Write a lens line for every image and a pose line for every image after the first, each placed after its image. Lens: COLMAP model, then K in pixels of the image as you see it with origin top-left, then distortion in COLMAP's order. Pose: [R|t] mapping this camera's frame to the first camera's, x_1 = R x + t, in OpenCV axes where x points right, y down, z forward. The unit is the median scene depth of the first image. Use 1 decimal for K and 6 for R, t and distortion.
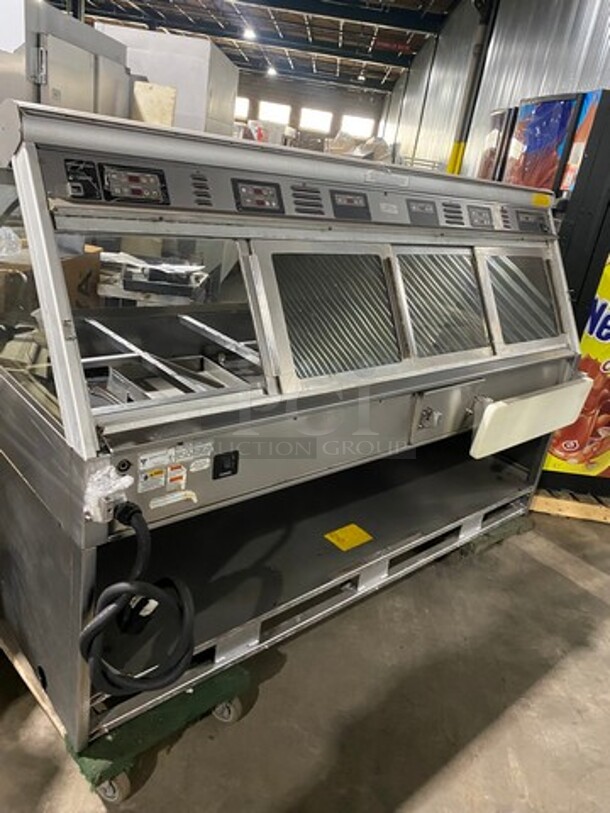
lens RADIAL K [[631.9, 0, 305.0], [0, 631.9, 406.5], [0, 0, 1]] dist [-0.004999, -0.004512]
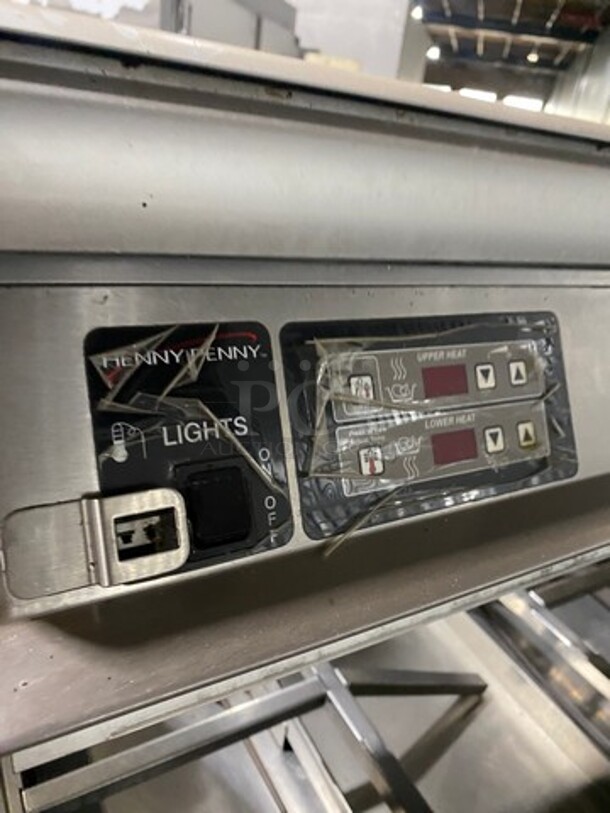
lens RADIAL K [[631.9, 0, 305.0], [0, 631.9, 406.5], [0, 0, 1]] dist [-0.004999, -0.004512]
pose [[0.977372, 0.073669, -0.198283, -0.266428], [-0.070448, 0.997244, 0.023256, -0.343431], [0.199450, -0.008761, 0.979869, 0.770801]]
